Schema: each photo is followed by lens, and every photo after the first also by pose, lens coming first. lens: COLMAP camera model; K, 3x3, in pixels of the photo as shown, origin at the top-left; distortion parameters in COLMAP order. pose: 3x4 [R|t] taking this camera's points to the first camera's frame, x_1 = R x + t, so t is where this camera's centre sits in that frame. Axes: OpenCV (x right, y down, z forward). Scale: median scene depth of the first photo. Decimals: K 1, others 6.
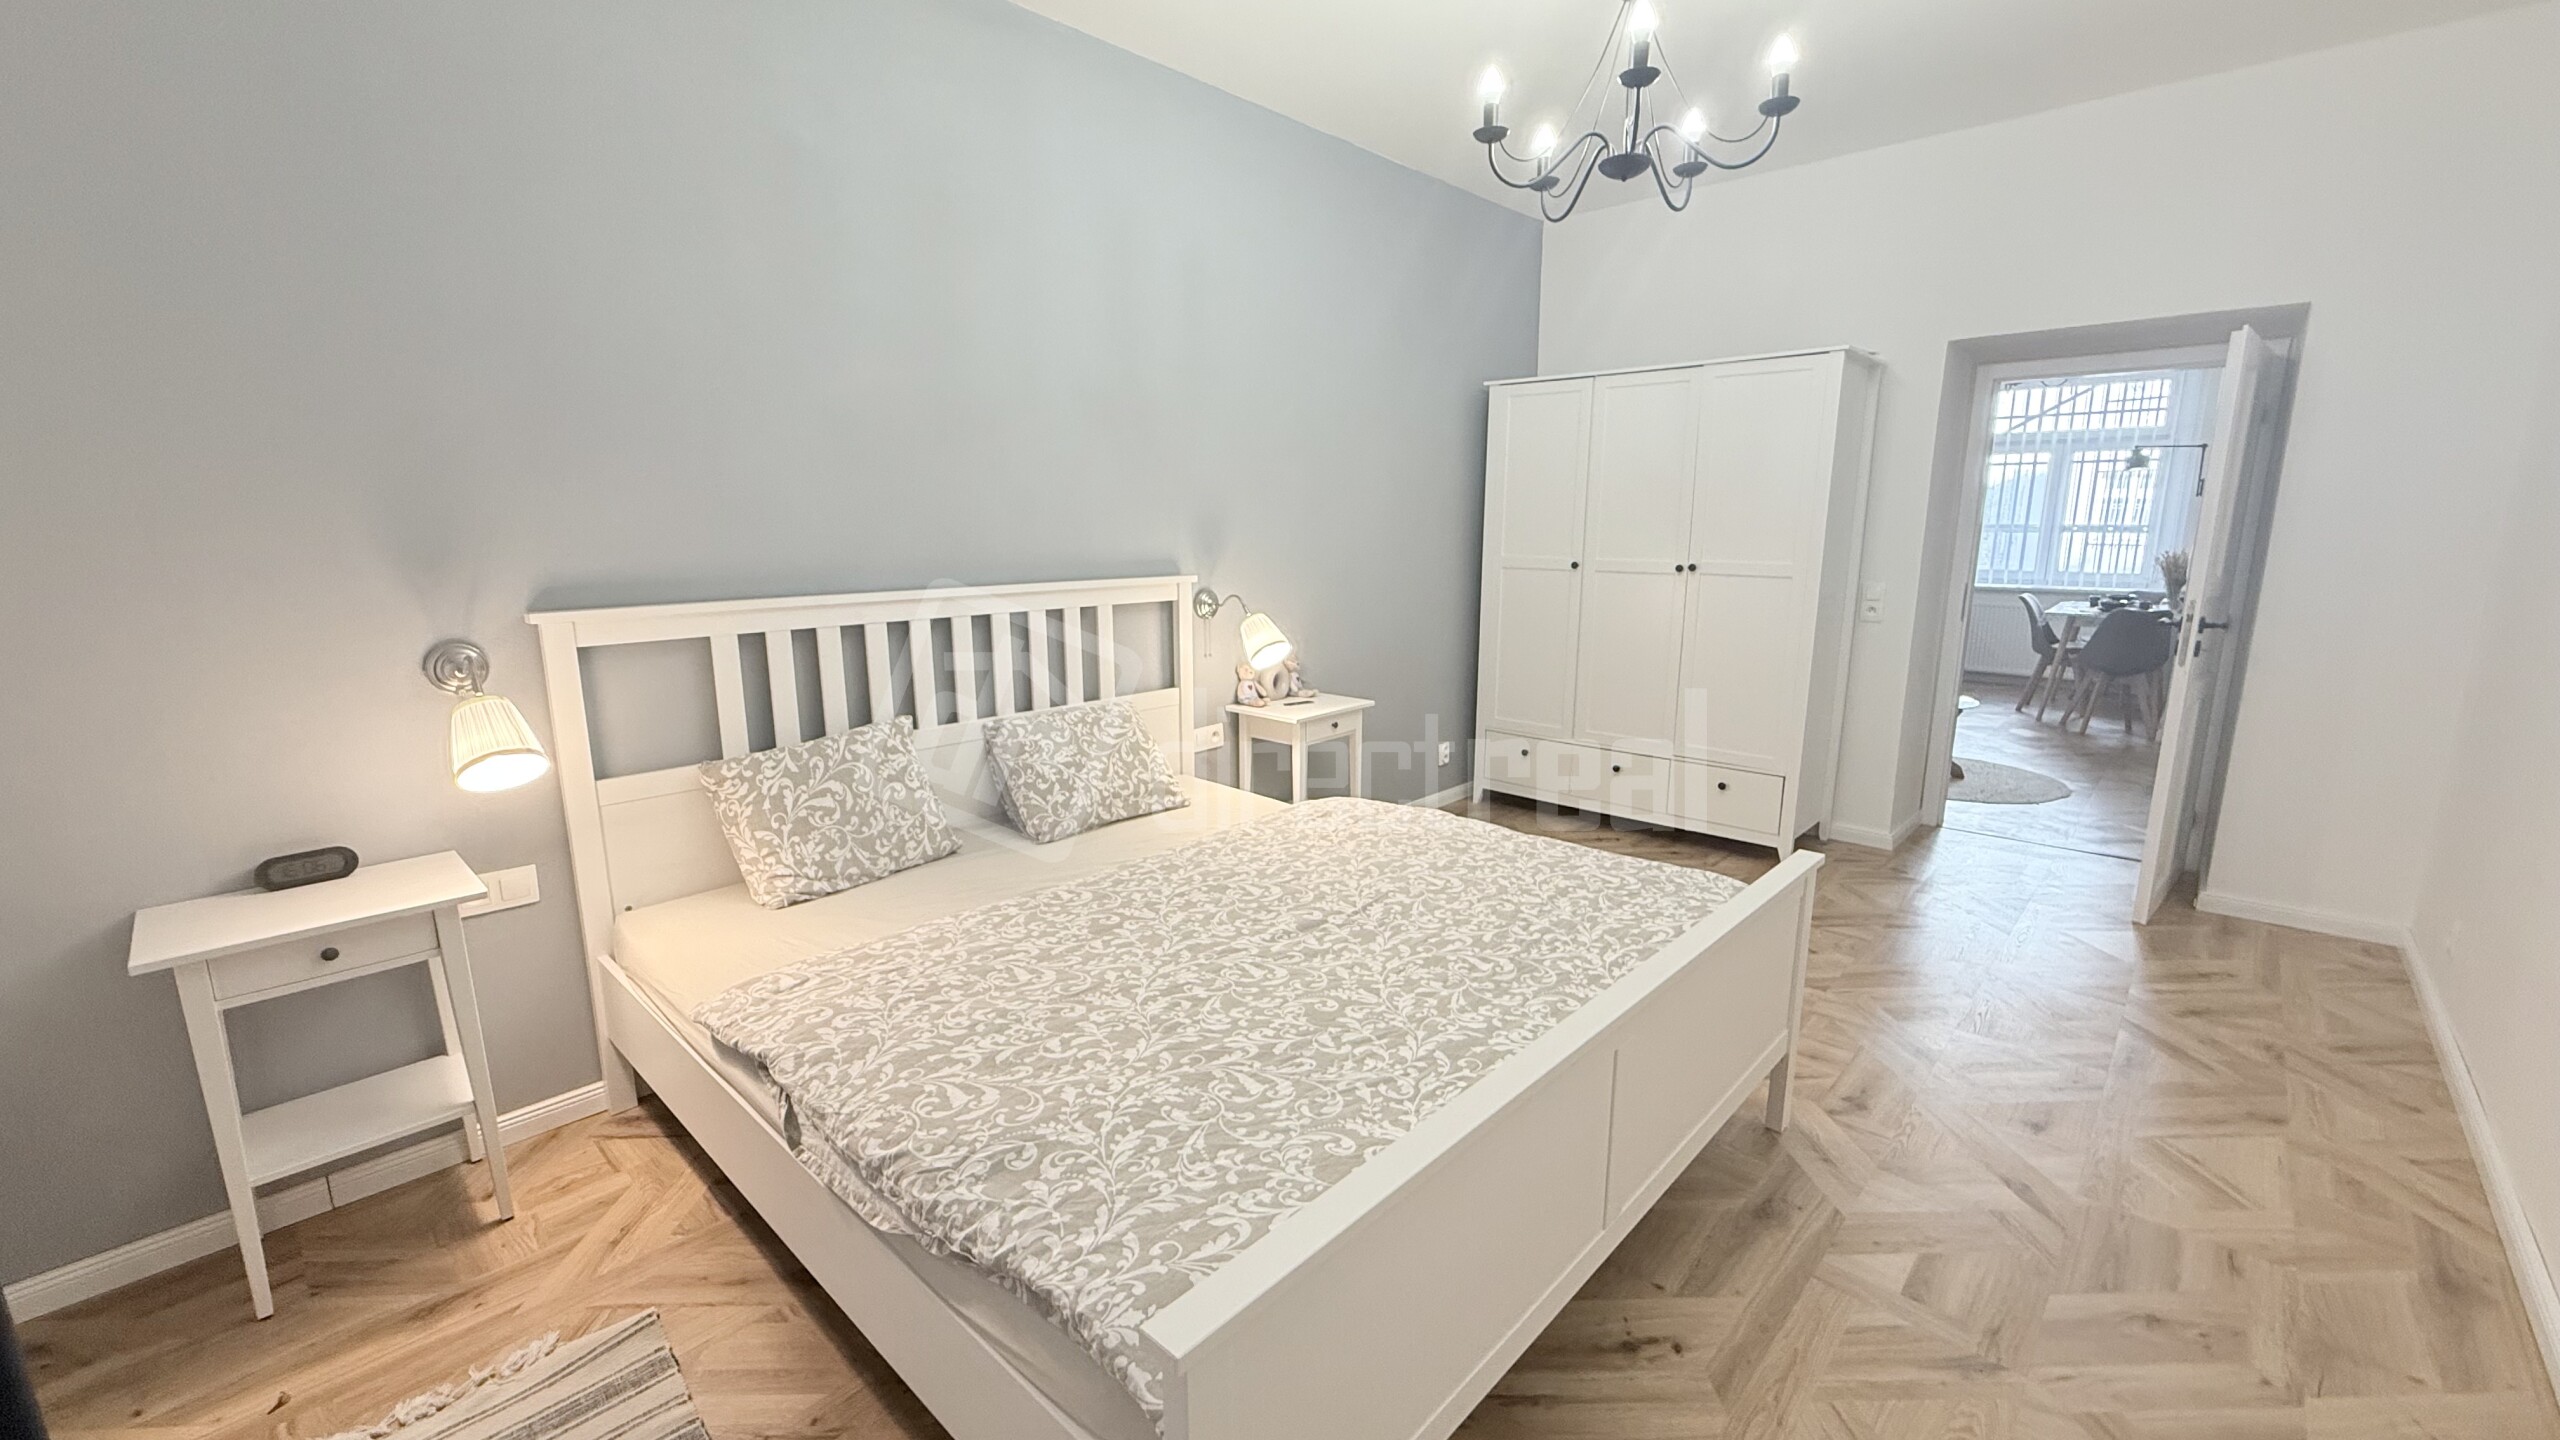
lens RADIAL K [[1020.0, 0, 1273.3], [0, 1020.0, 722.2], [0, 0, 1]] dist [0.000442, 0.000827]
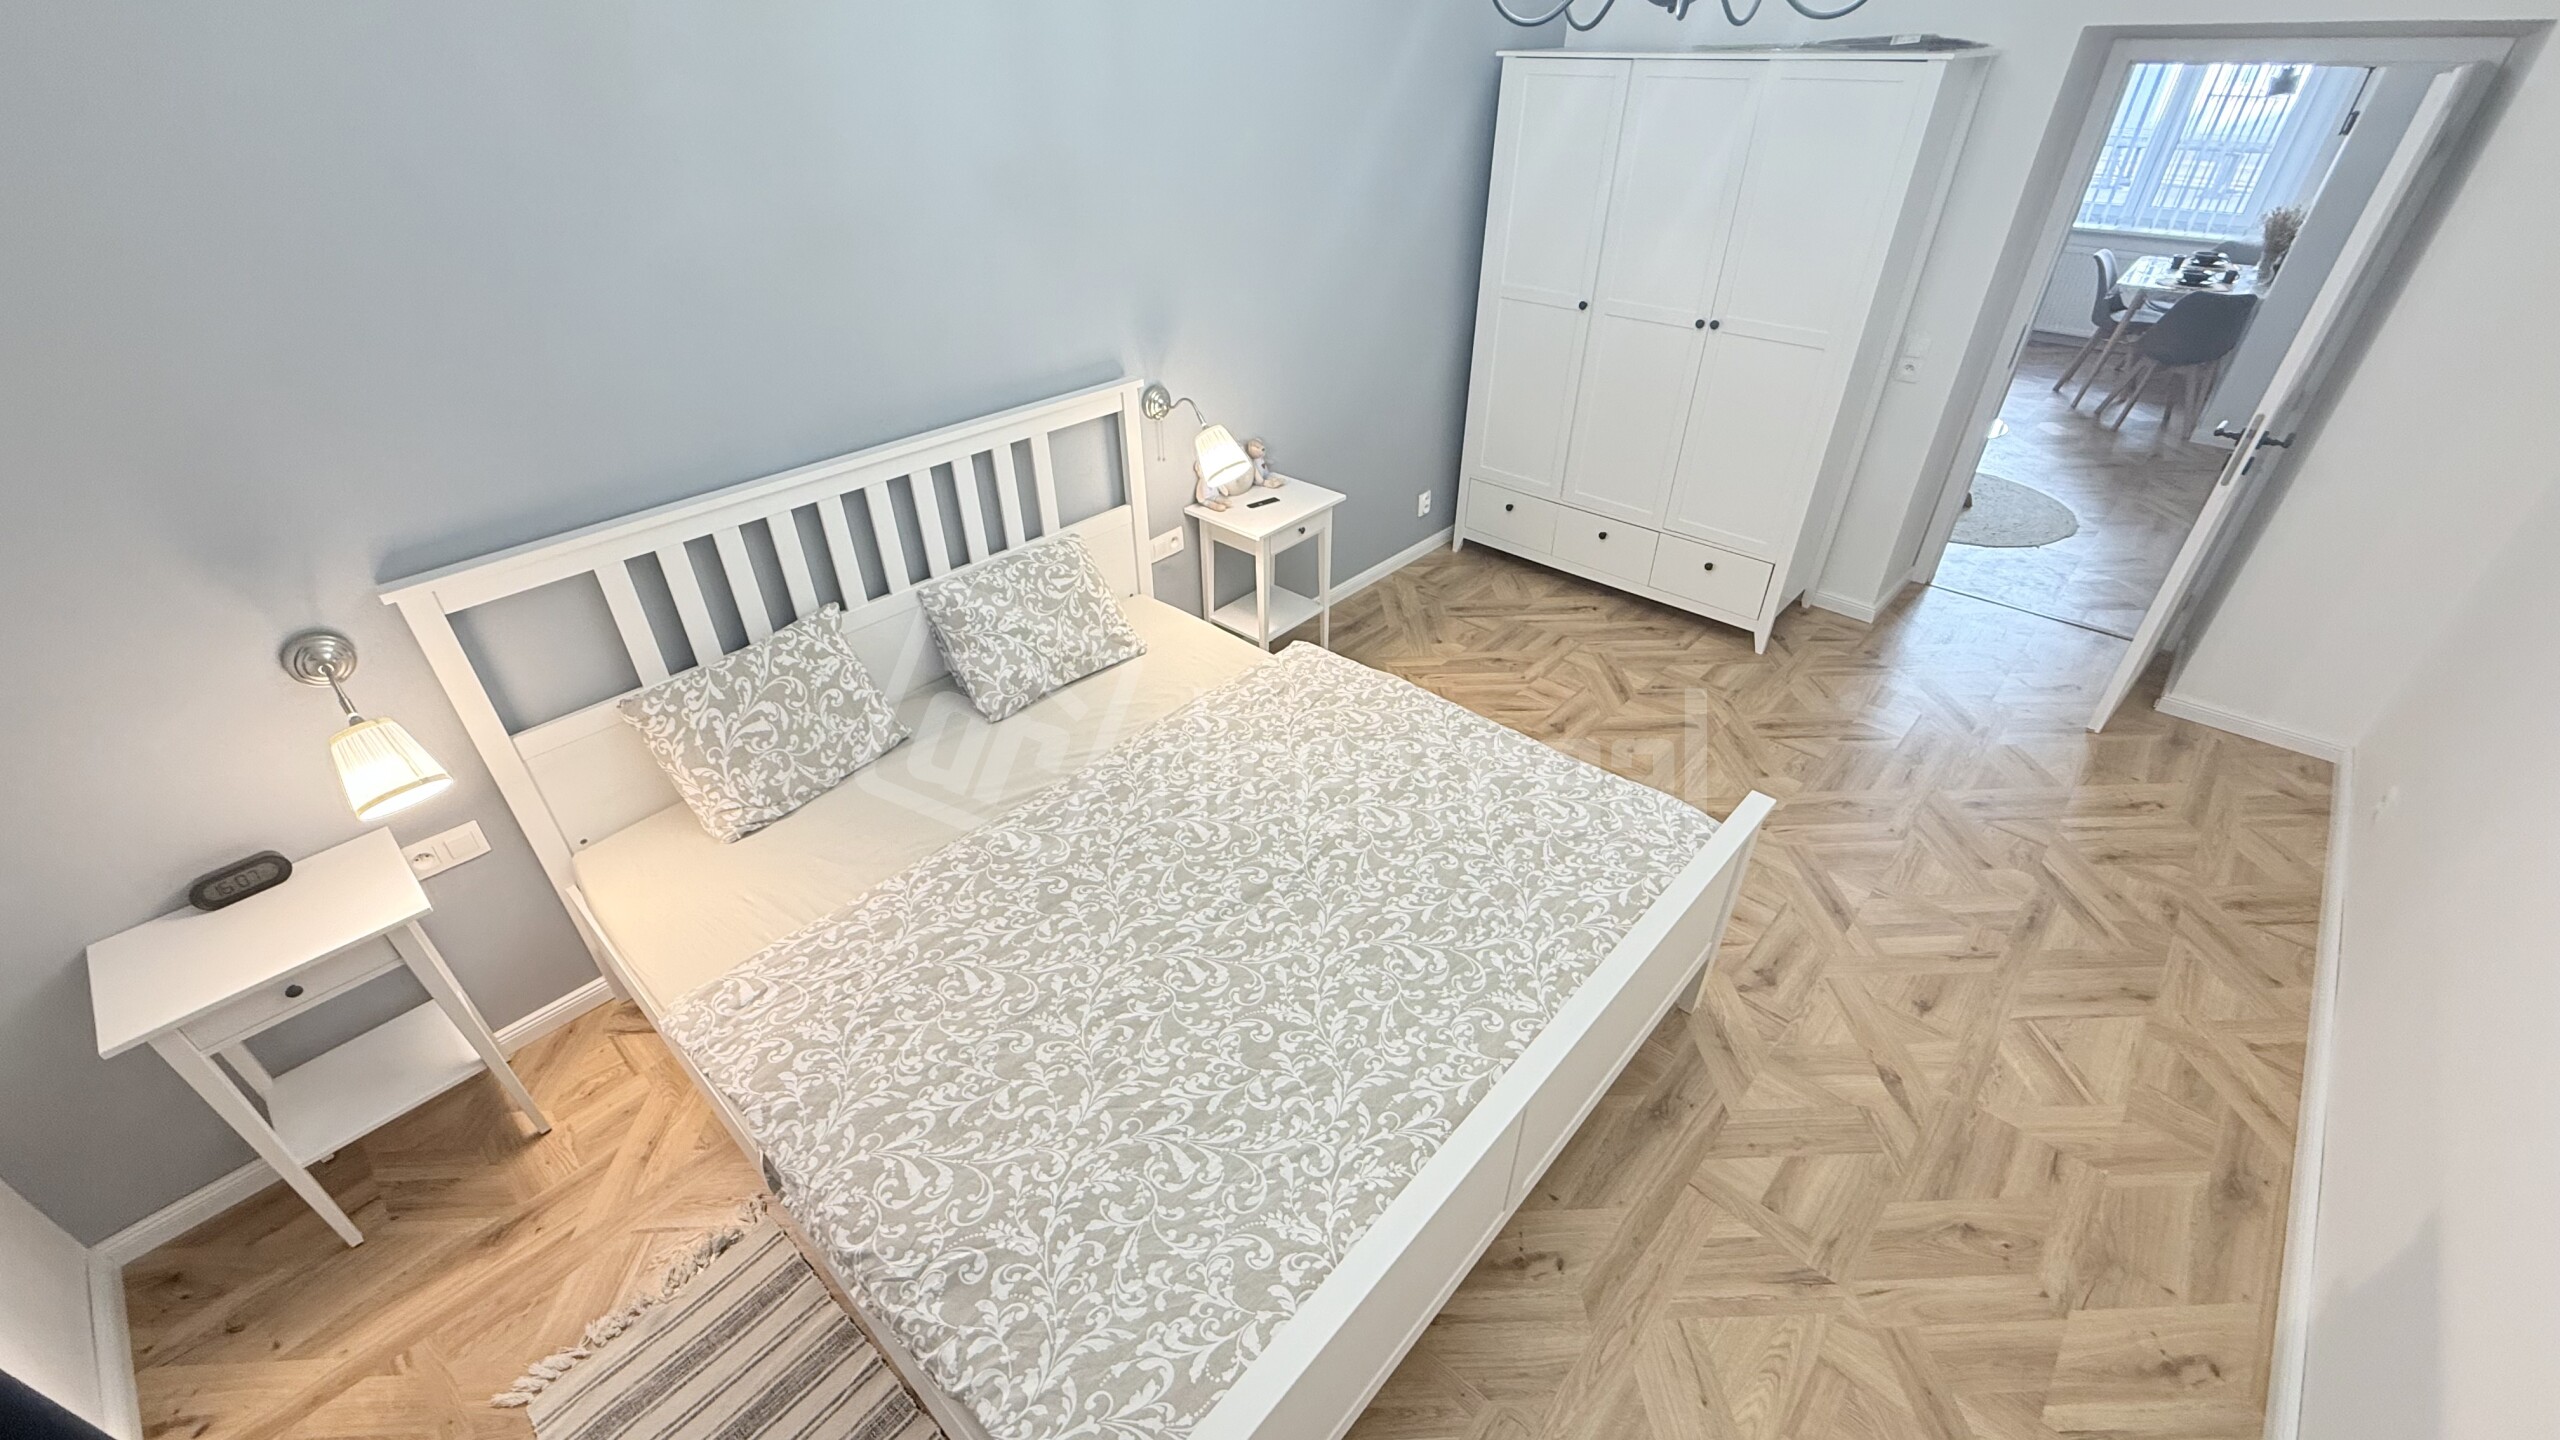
lens RADIAL K [[1020.0, 0, 1274.1], [0, 1020.0, 718.9], [0, 0, 1]] dist [0.000442, 0.000827]
pose [[0.999951, -0.009160, 0.003682, 0.053361], [0.007002, 0.920954, 0.389608, -0.359107], [-0.006960, -0.389563, 0.920973, 0.130253]]
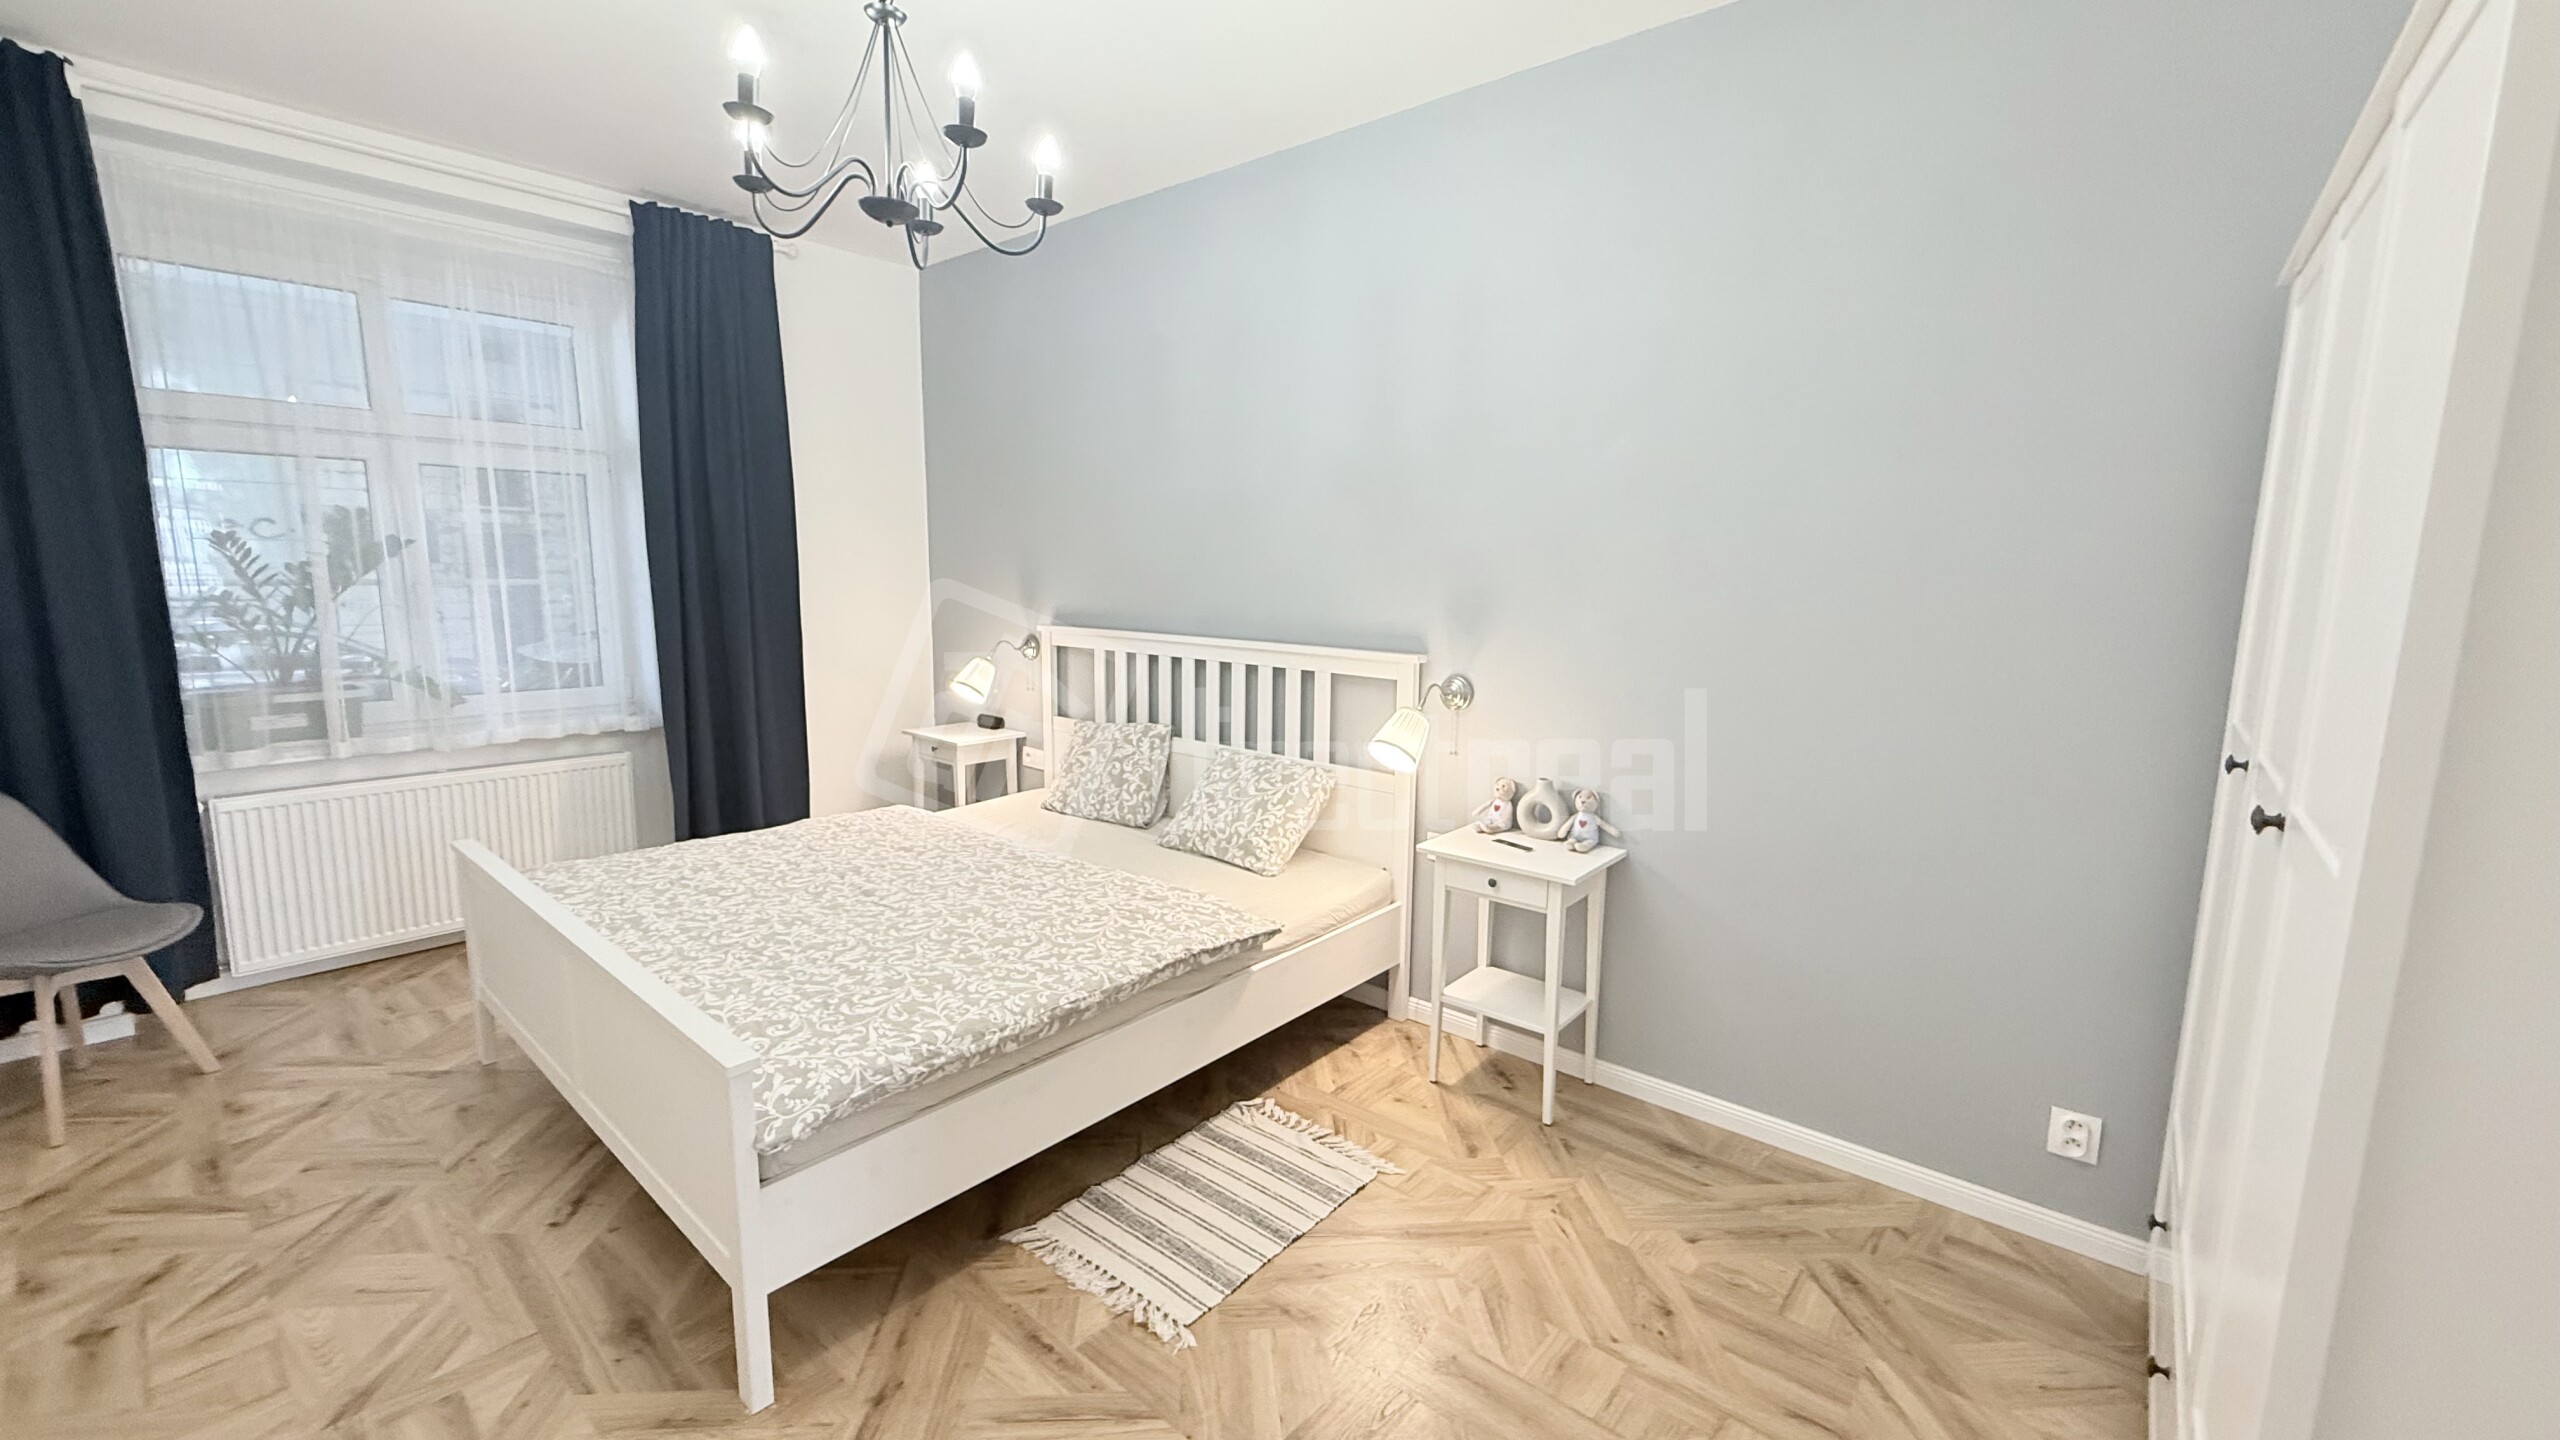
lens RADIAL K [[1020.0, 0, 1266.5], [0, 1020.0, 729.4], [0, 0, 1]] dist [0.000442, 0.000827]
pose [[0.036799, 0.163045, -0.985932, 1.324476], [-0.210387, 0.965752, 0.151855, -0.314058], [0.976925, 0.201839, 0.069842, 1.375104]]
